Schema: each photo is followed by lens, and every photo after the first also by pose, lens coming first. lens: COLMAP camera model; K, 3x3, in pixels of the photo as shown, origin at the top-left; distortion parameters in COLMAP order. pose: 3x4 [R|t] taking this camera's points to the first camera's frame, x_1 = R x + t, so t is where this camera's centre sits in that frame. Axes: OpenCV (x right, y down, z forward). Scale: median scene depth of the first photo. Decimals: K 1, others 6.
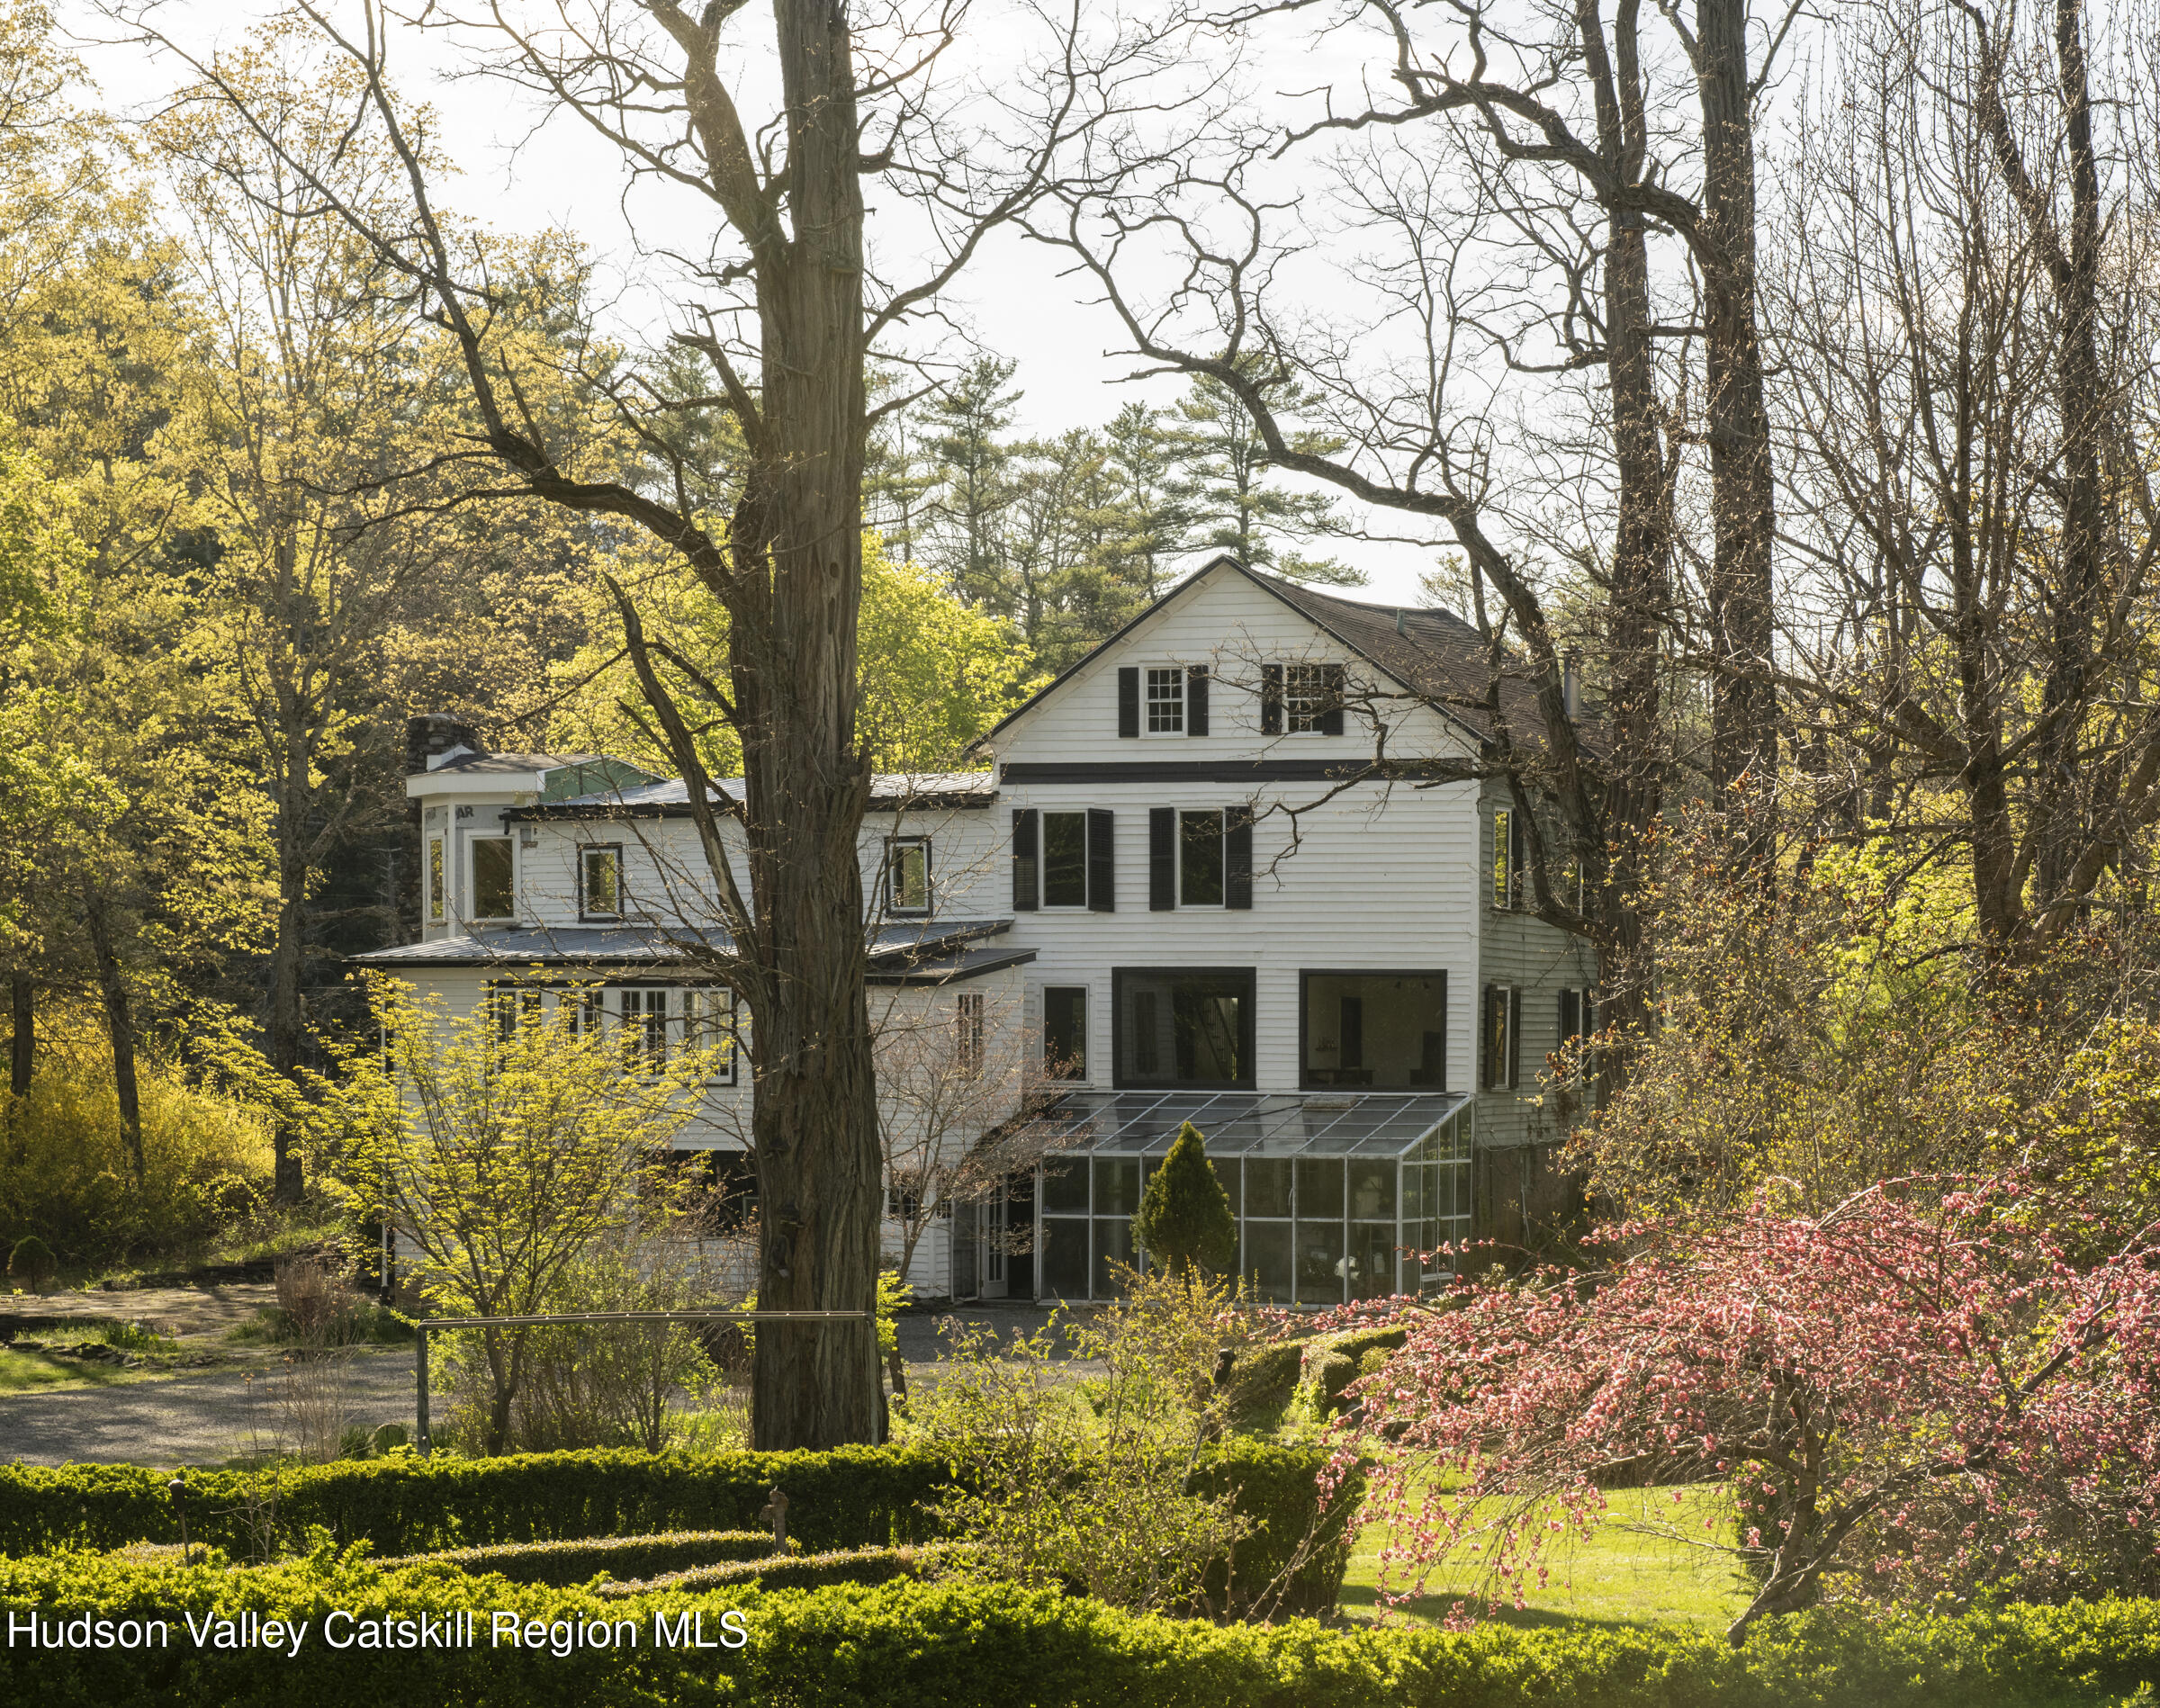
lens RADIAL K [[6415.5, 0, 1073.2], [0, 6415.5, 856.7], [0, 0, 1]] dist [0.093525, 0.000000]
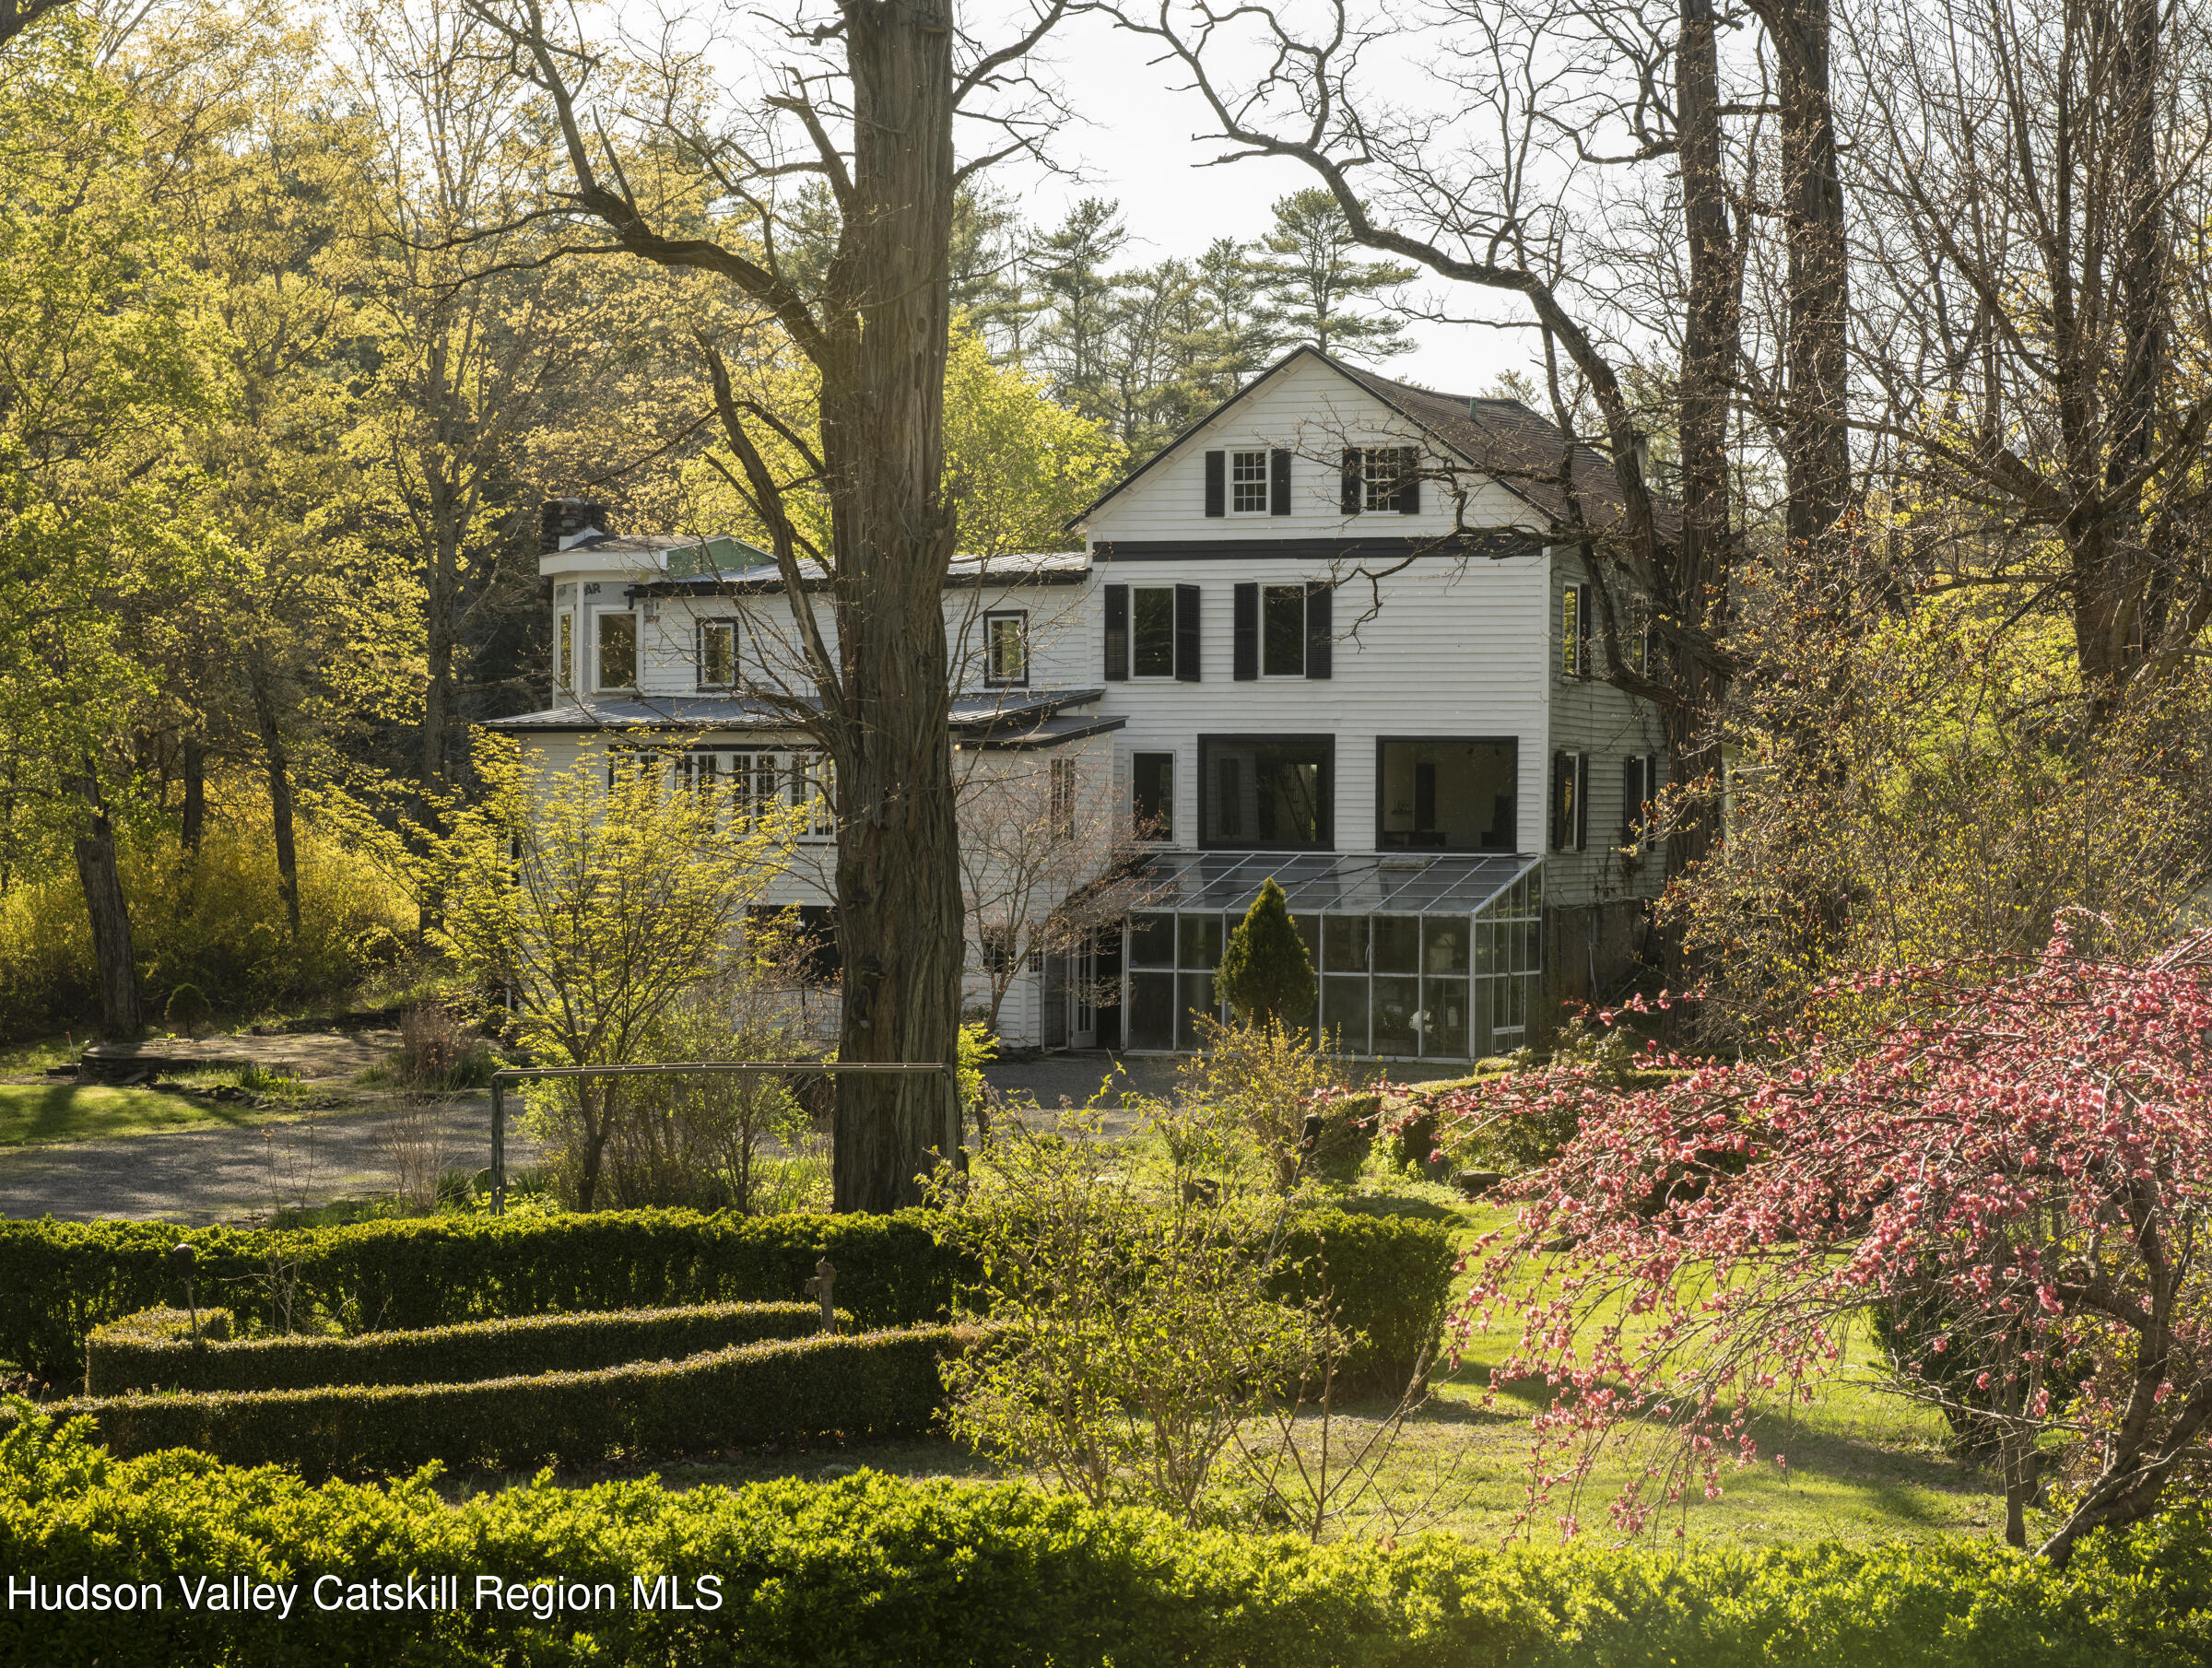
lens RADIAL K [[4489.1, 0, 1238.6], [0, 4489.1, 823.6], [0, 0, 1]] dist [-0.024845, 0.000000]
pose [[0.999912, 0.005467, 0.012055, 0.004104], [-0.005725, 0.999754, 0.021447, 0.016695], [-0.011935, -0.021514, 0.999697, 0.274542]]
